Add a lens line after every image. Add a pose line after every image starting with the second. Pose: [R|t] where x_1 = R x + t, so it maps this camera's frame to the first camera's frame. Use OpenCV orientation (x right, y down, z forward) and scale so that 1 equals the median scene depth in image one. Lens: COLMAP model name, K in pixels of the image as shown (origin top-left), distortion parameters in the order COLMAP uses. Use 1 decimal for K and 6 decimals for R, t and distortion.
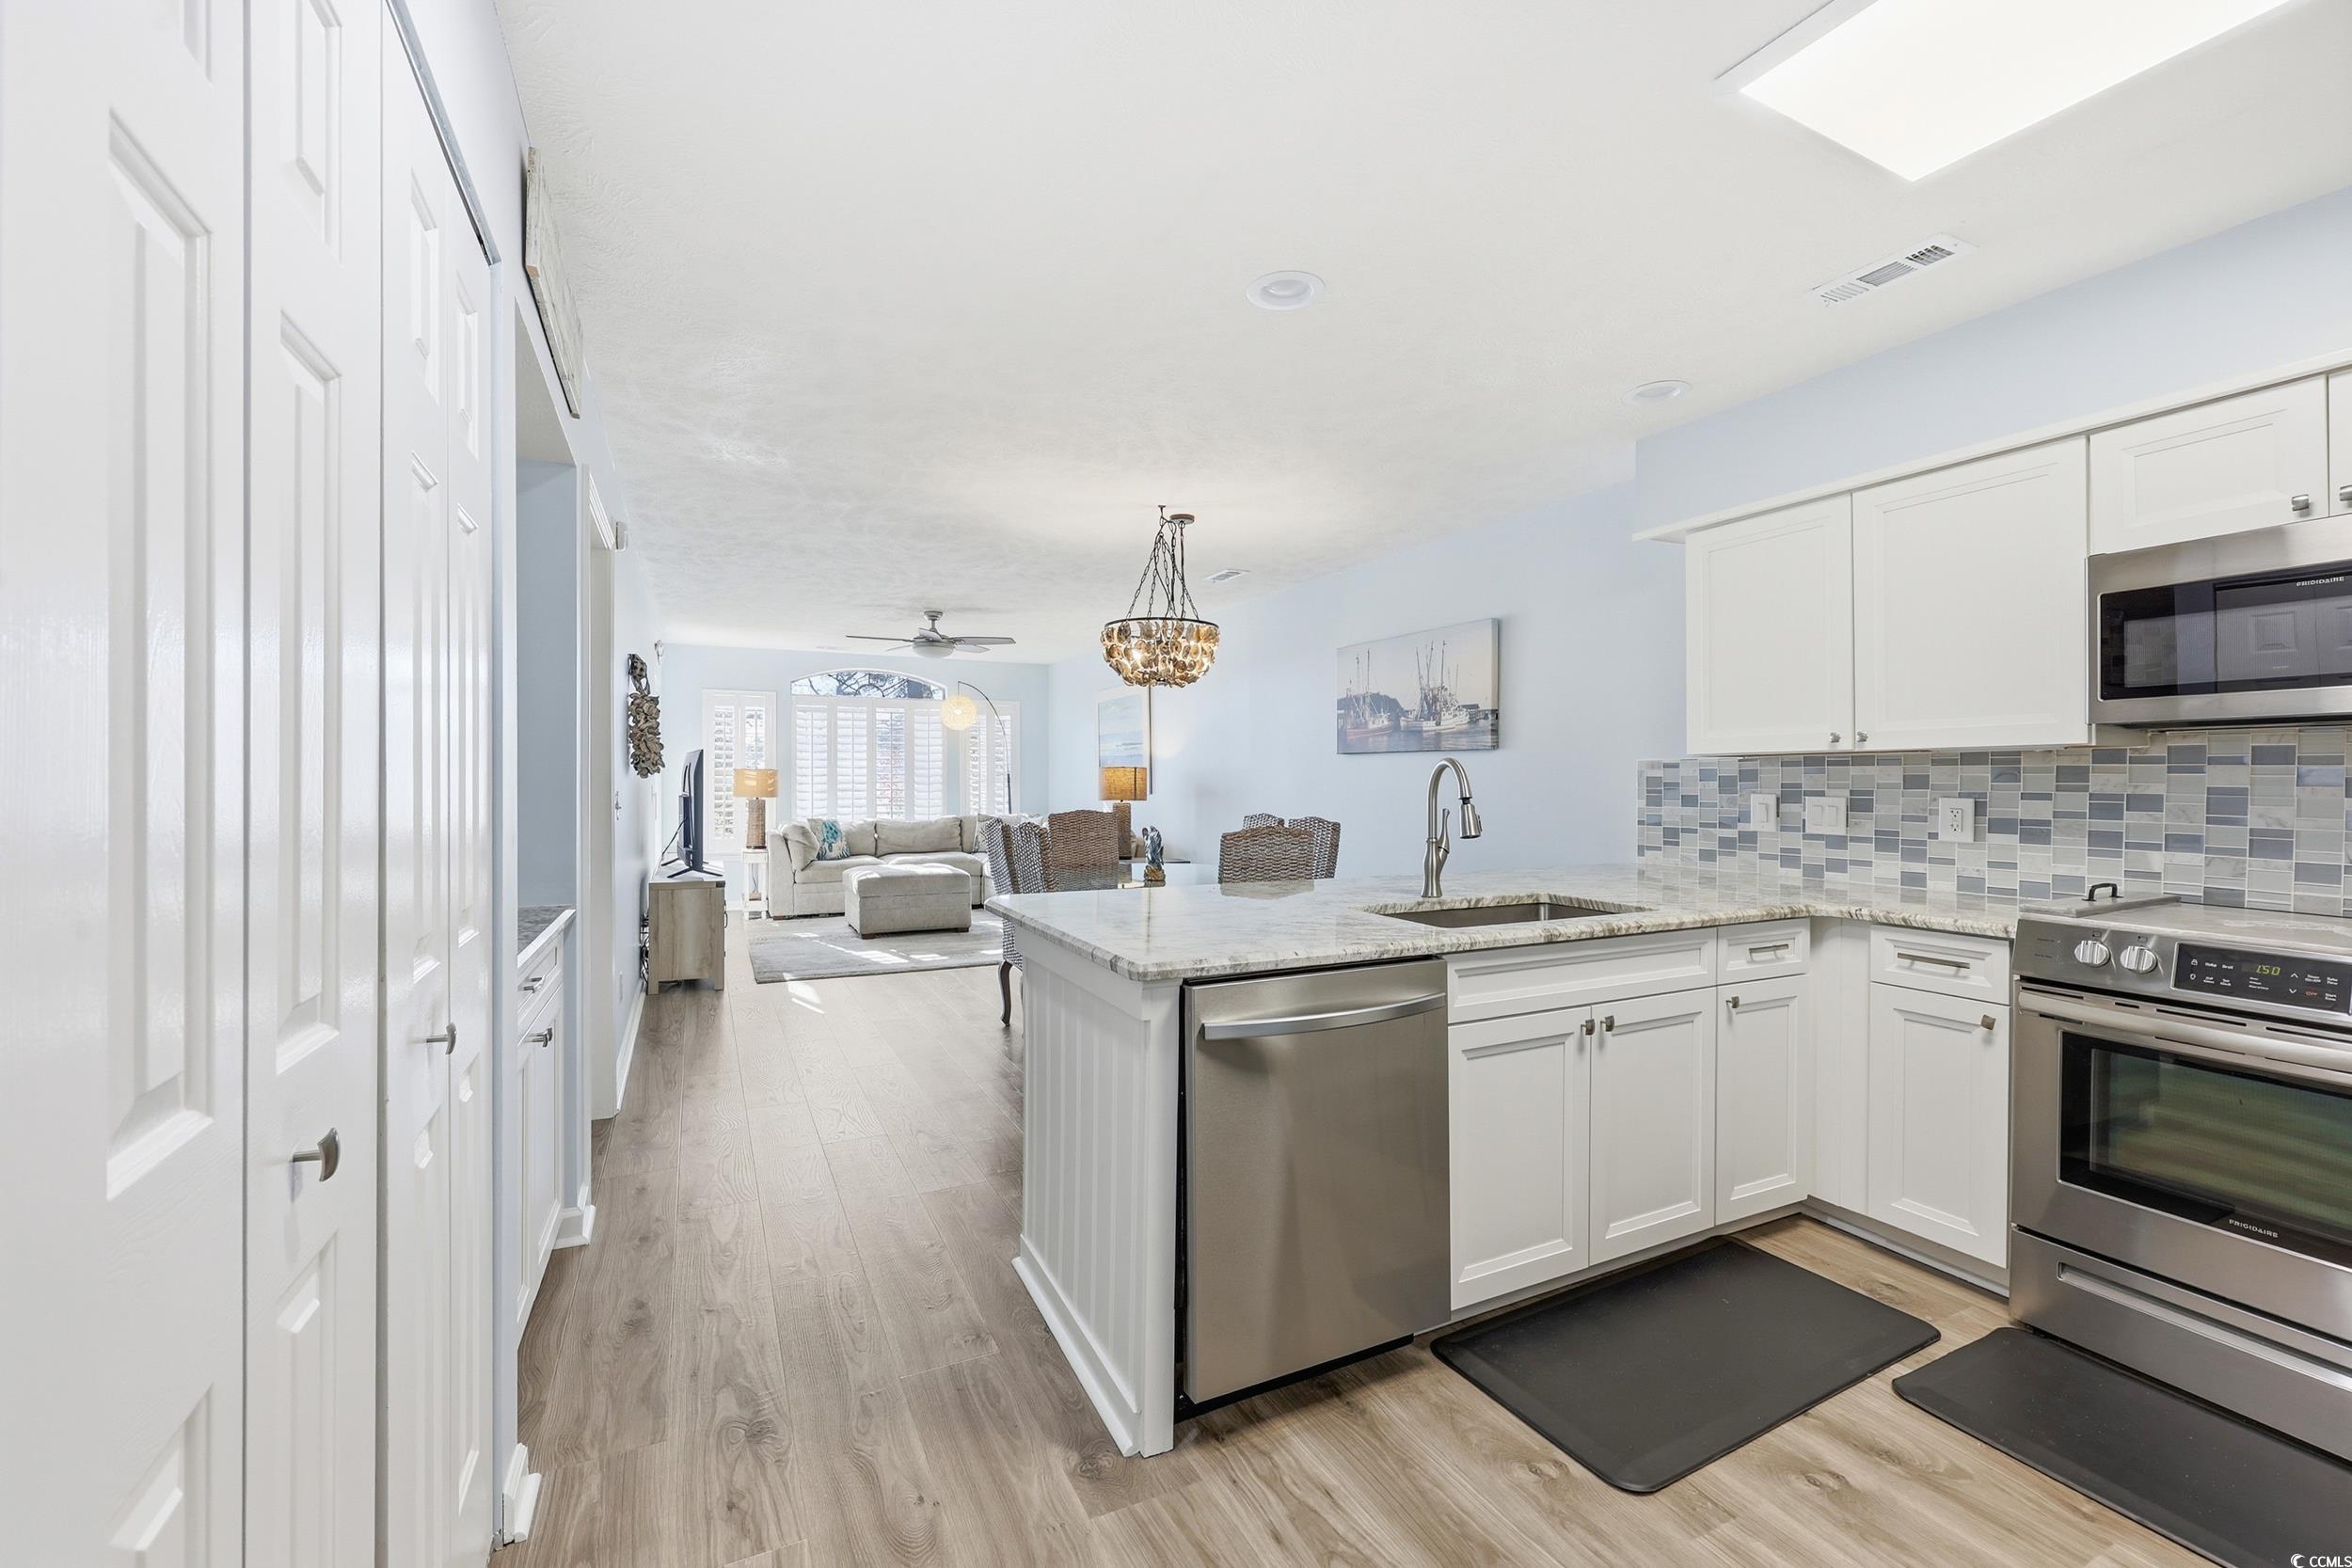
lens RADIAL K [[966.1, 0, 1176.0], [0, 966.1, 784.0], [0, 0, 1]] dist [-0.000430, 0.000095]
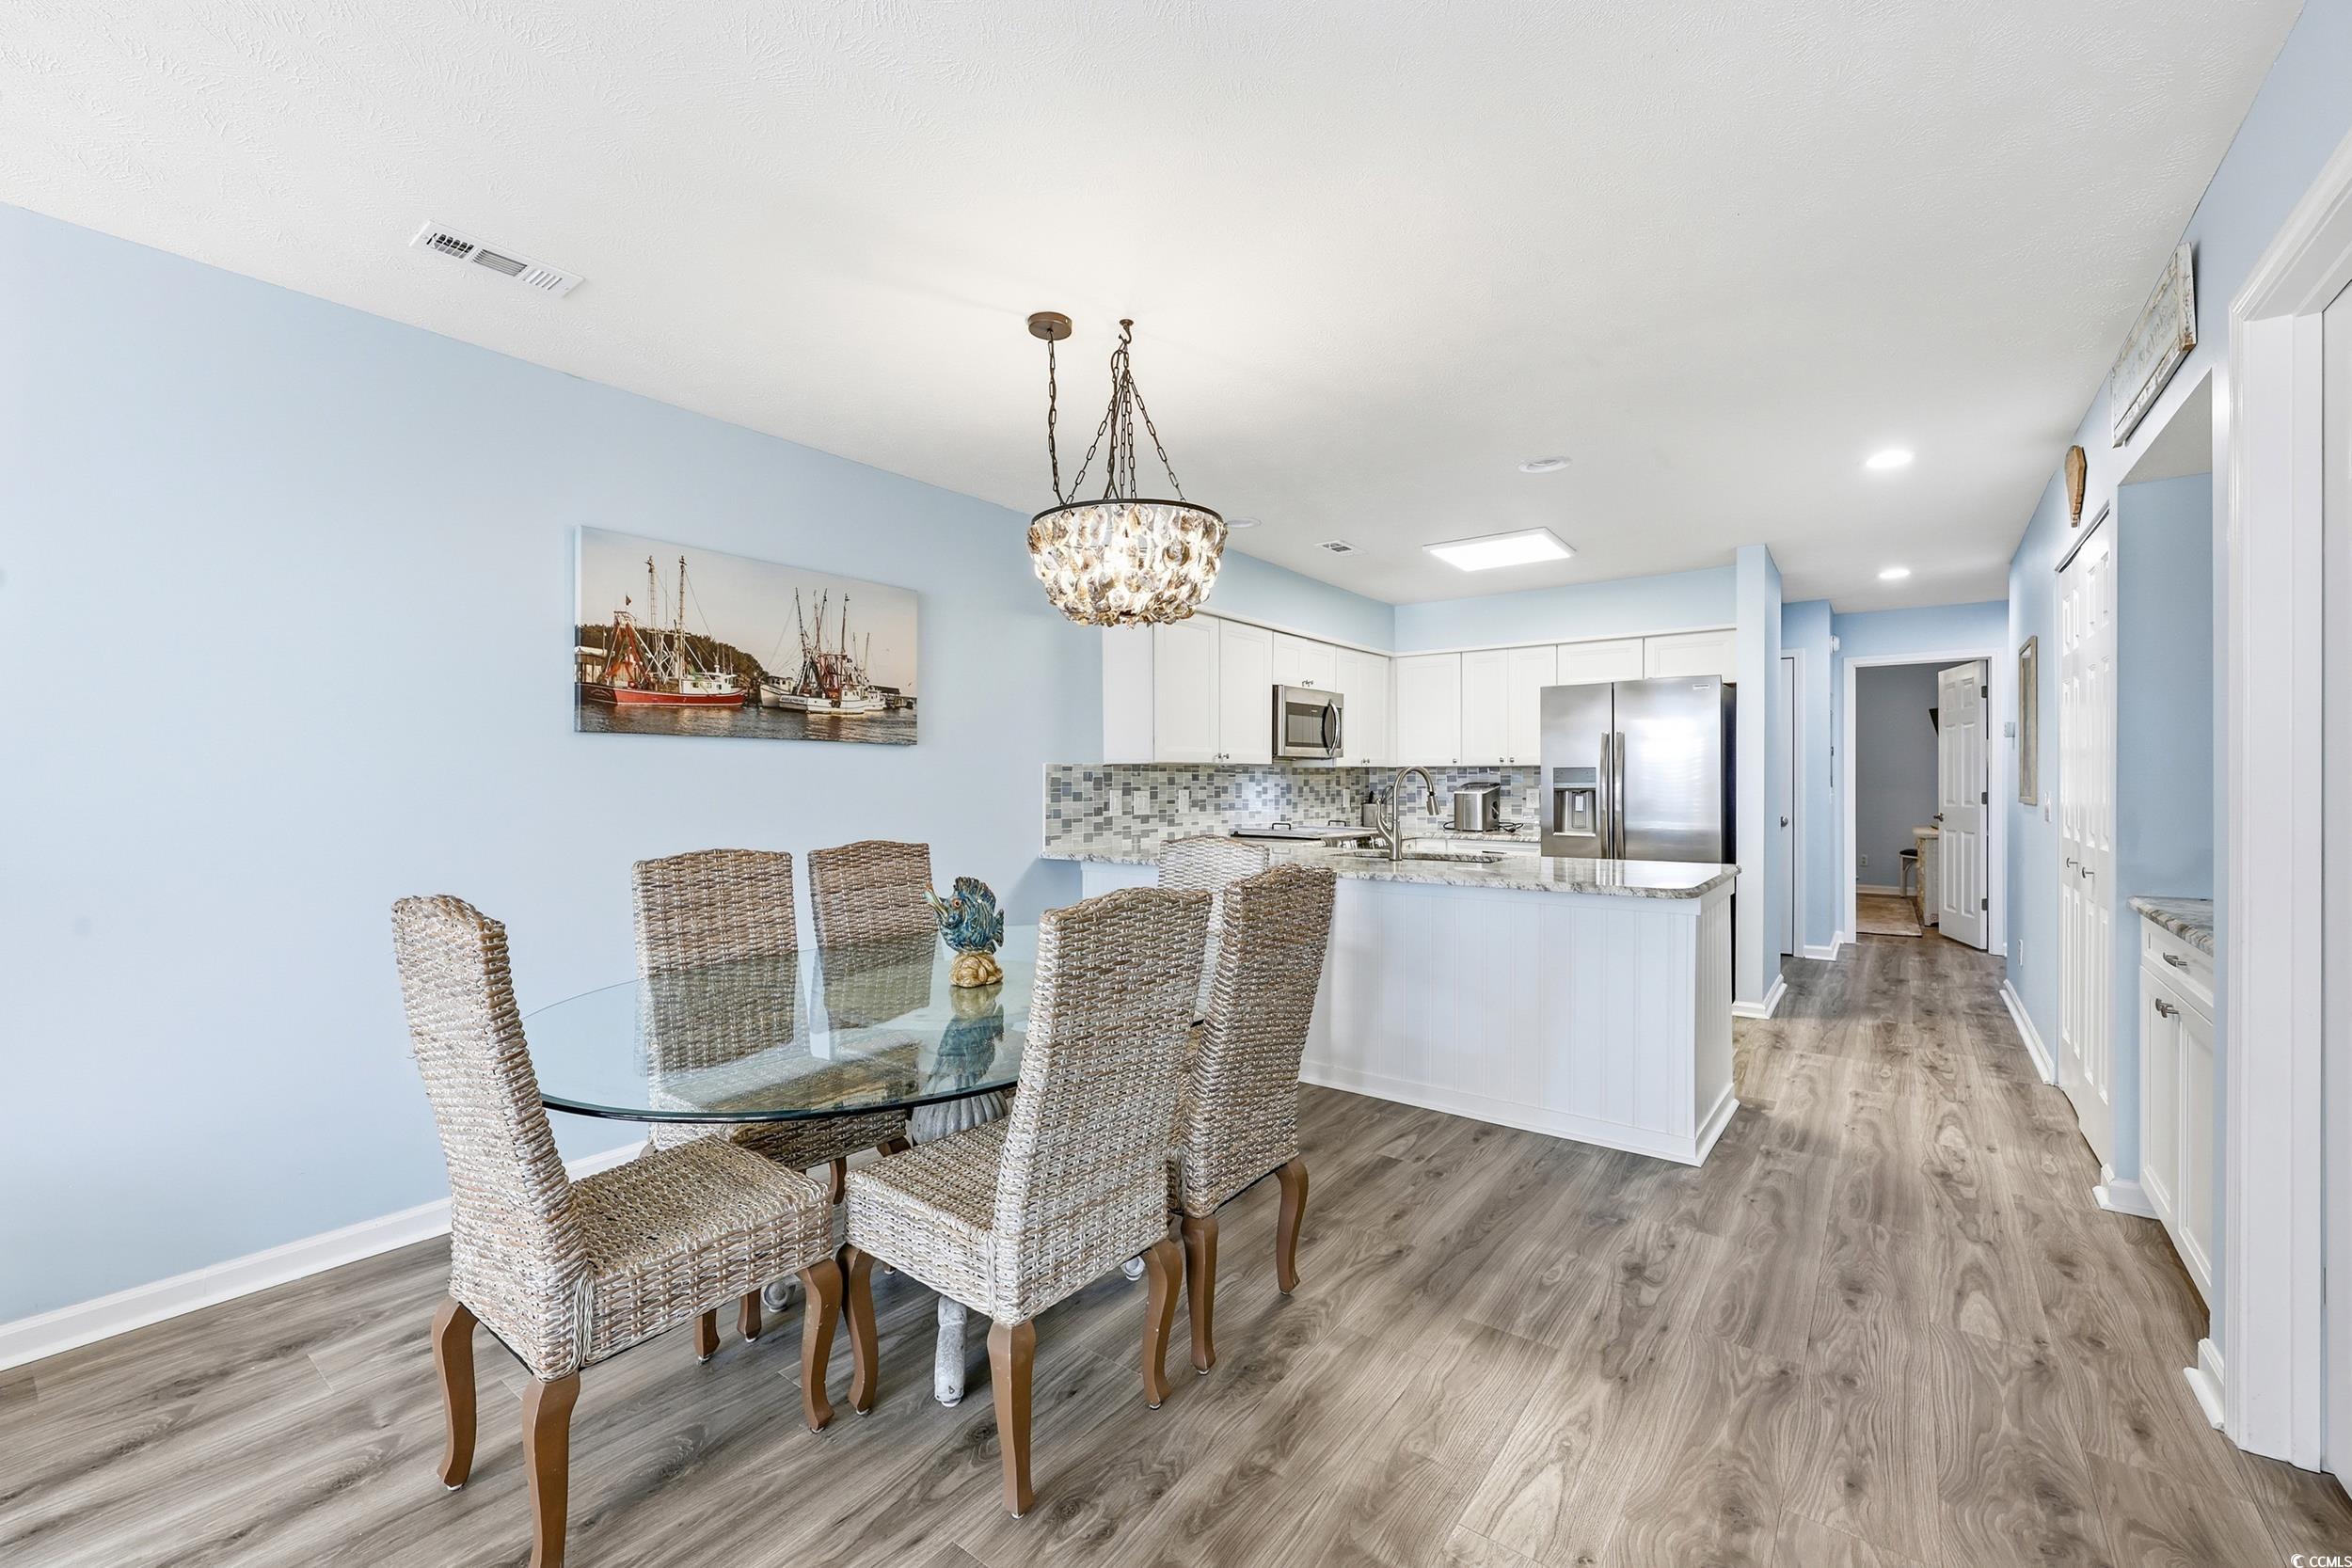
lens RADIAL K [[945.8, 0, 1176.0], [0, 945.8, 784.0], [0, 0, 1]] dist [-0.000616, -0.000409]
pose [[-0.441481, -0.003775, 0.897263, -0.777529], [0.005419, 0.999962, 0.006873, -0.008635], [-0.897254, 0.007896, -0.441444, 1.726019]]
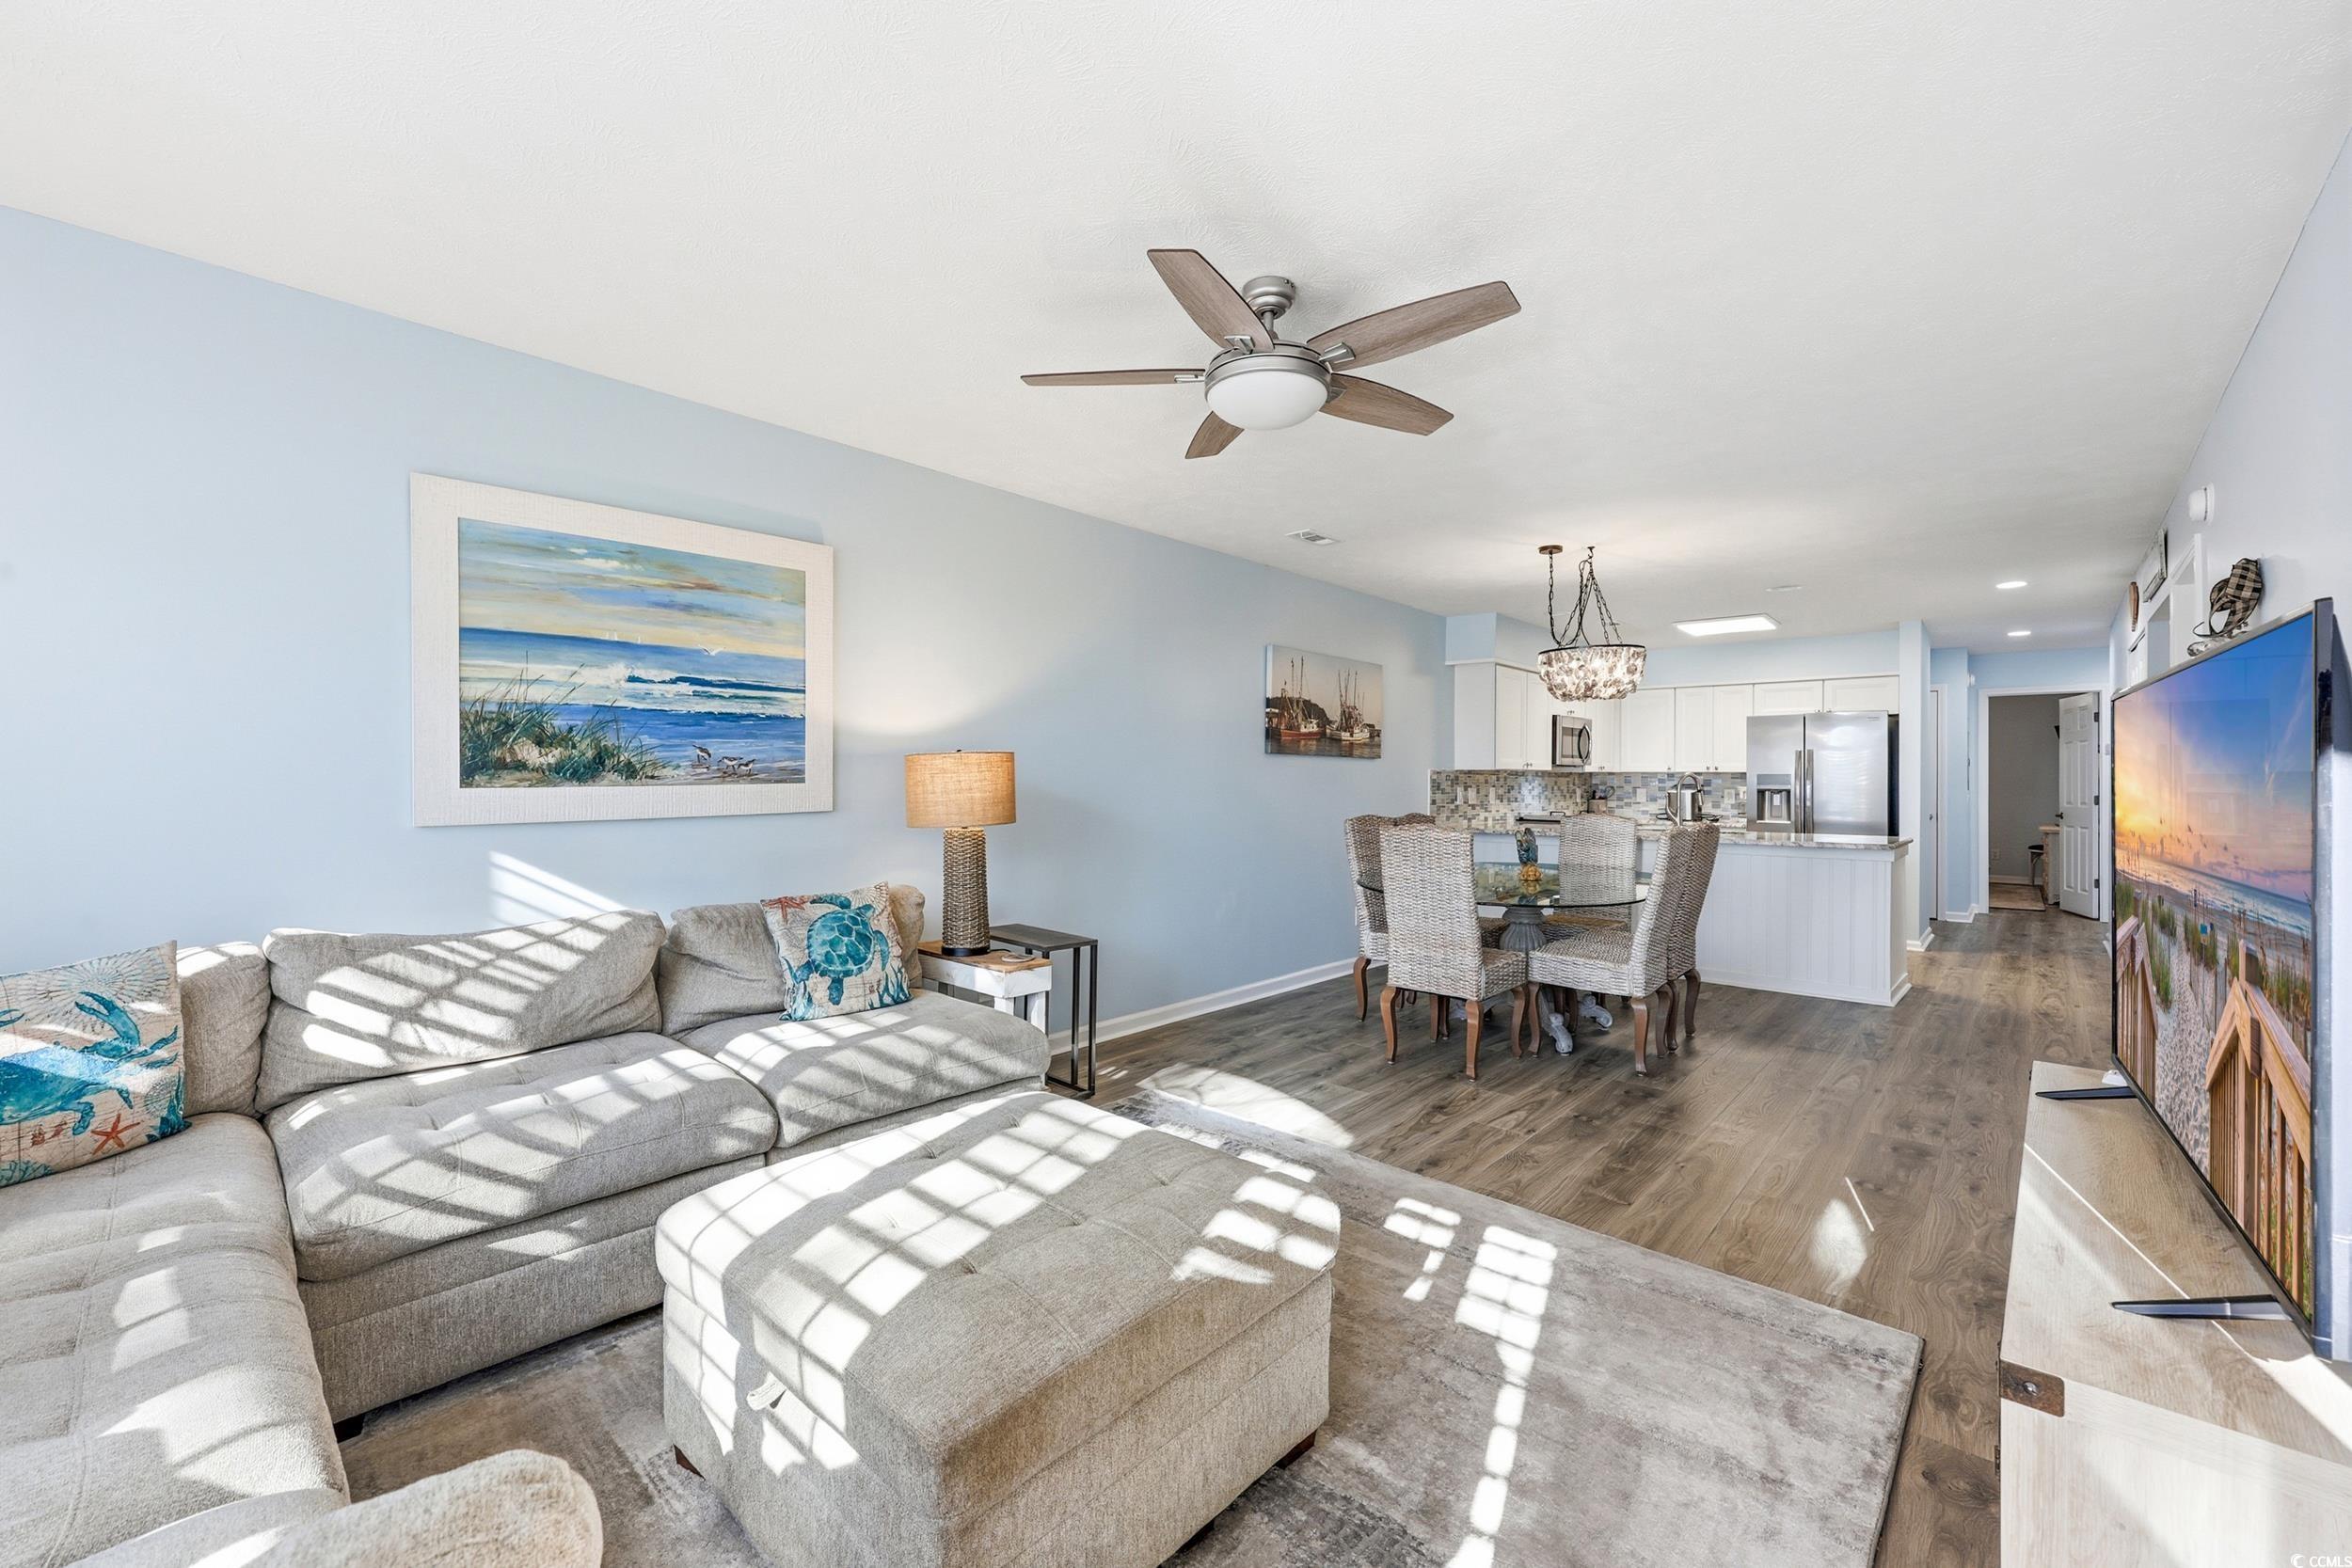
lens RADIAL K [[941.1, 0, 1178.2], [0, 941.1, 773.4], [0, 0, 1]] dist [-0.000120, -0.000177]
pose [[-0.362890, 0.001876, 0.931830, -1.253892], [-0.002694, 0.999992, -0.003063, -0.013776], [-0.931828, -0.003622, -0.362882, 2.631306]]
